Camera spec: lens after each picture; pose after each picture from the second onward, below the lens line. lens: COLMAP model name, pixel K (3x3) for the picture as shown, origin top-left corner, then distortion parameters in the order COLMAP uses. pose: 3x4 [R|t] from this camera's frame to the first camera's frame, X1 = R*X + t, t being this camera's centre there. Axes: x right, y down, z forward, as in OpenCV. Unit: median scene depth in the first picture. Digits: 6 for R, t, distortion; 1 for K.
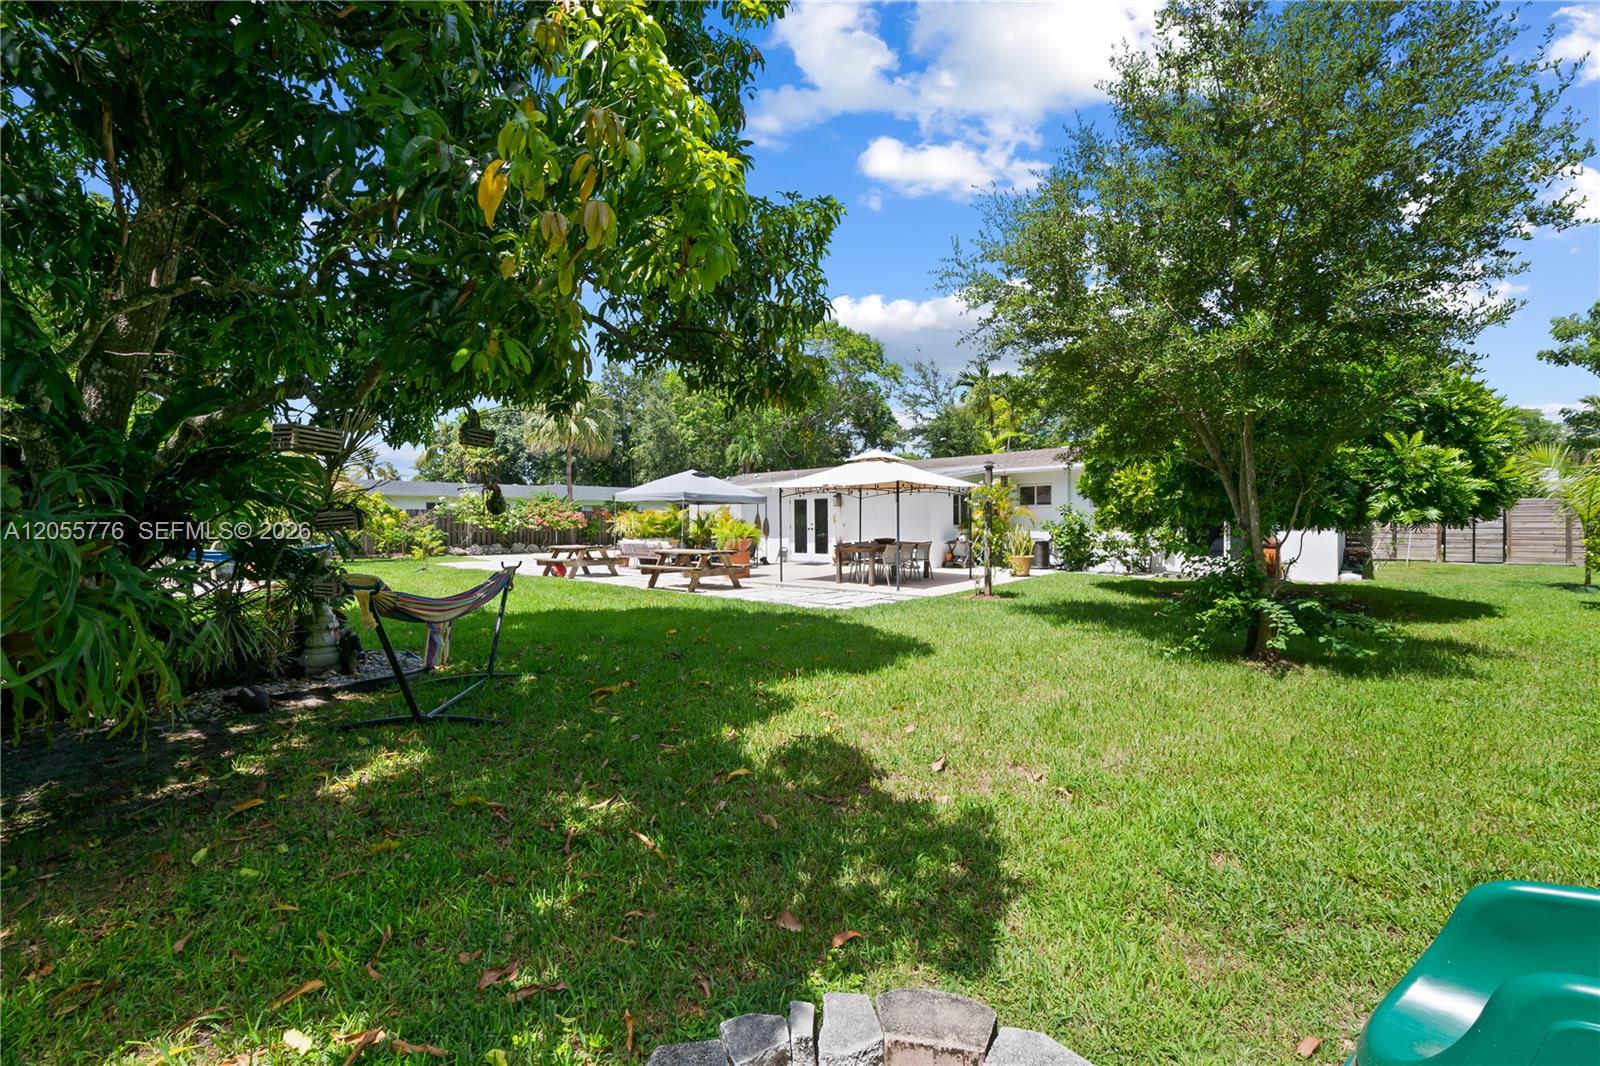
lens RADIAL K [[634.7, 0, 803.9], [0, 634.7, 534.7], [0, 0, 1]] dist [0.000190, -0.000304]
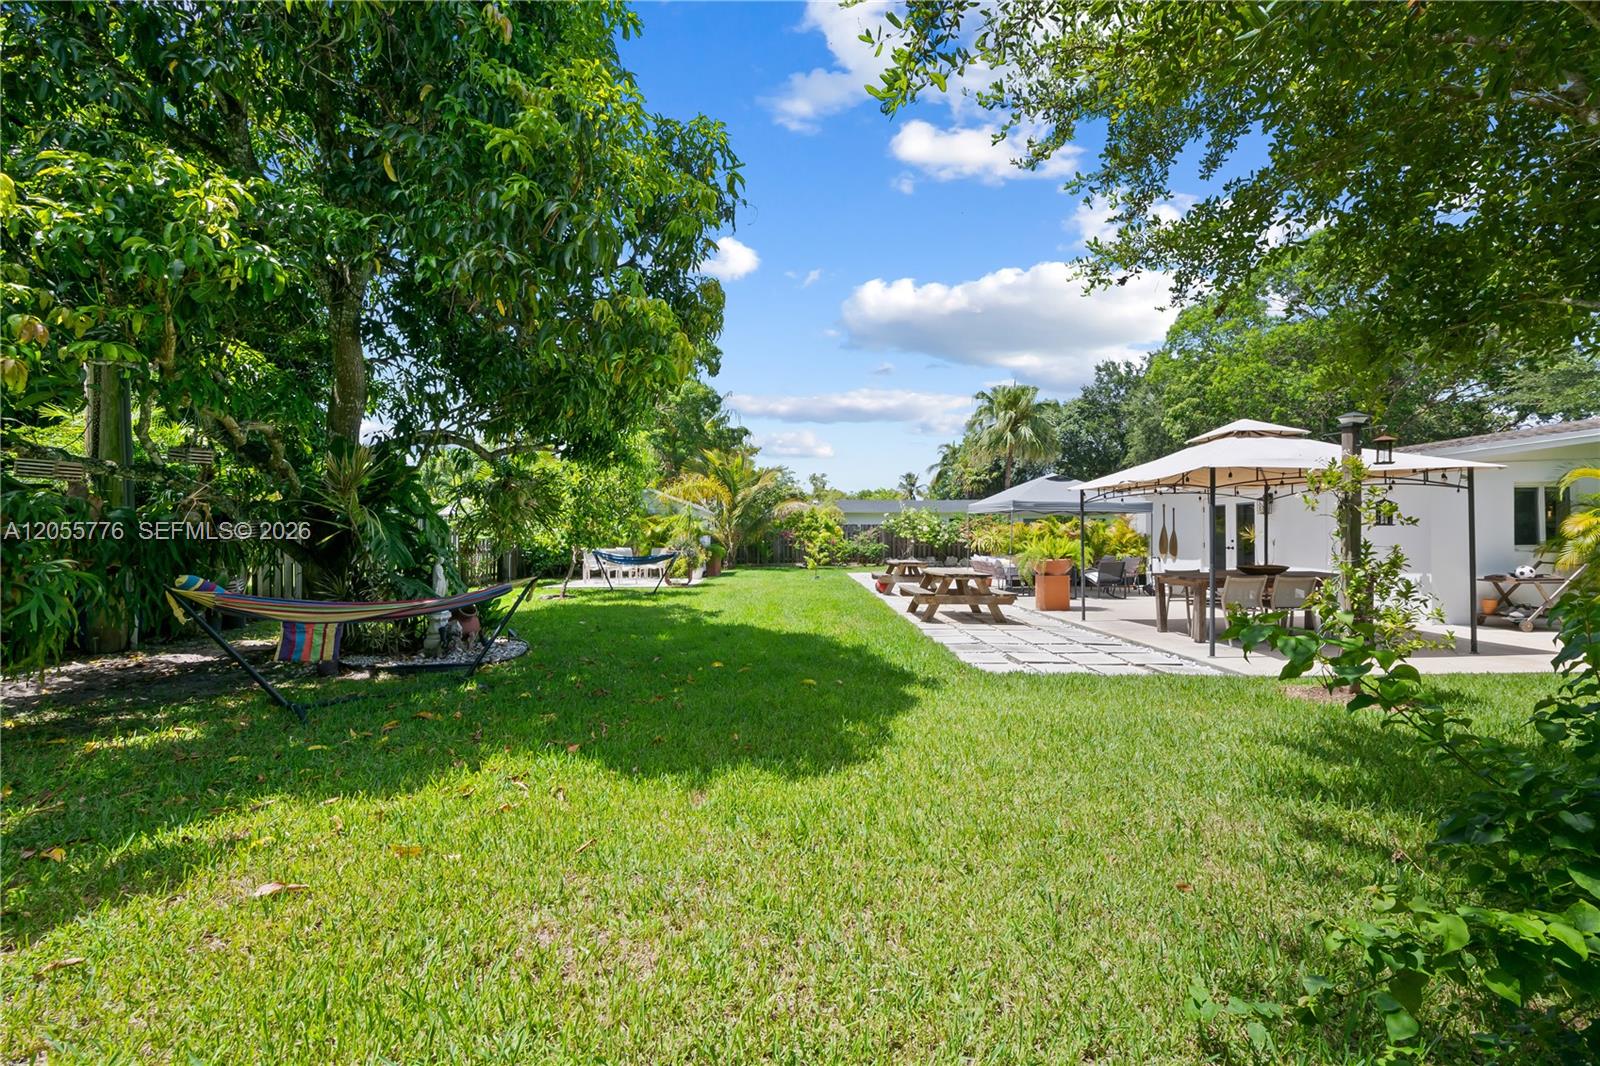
lens RADIAL K [[634.7, 0, 803.9], [0, 634.7, 534.7], [0, 0, 1]] dist [0.000190, -0.000304]
pose [[0.705136, 0.003571, -0.709063, 0.186678], [-0.020811, 0.999661, -0.015662, -0.001529], [0.708766, 0.025800, 0.704971, 0.248843]]
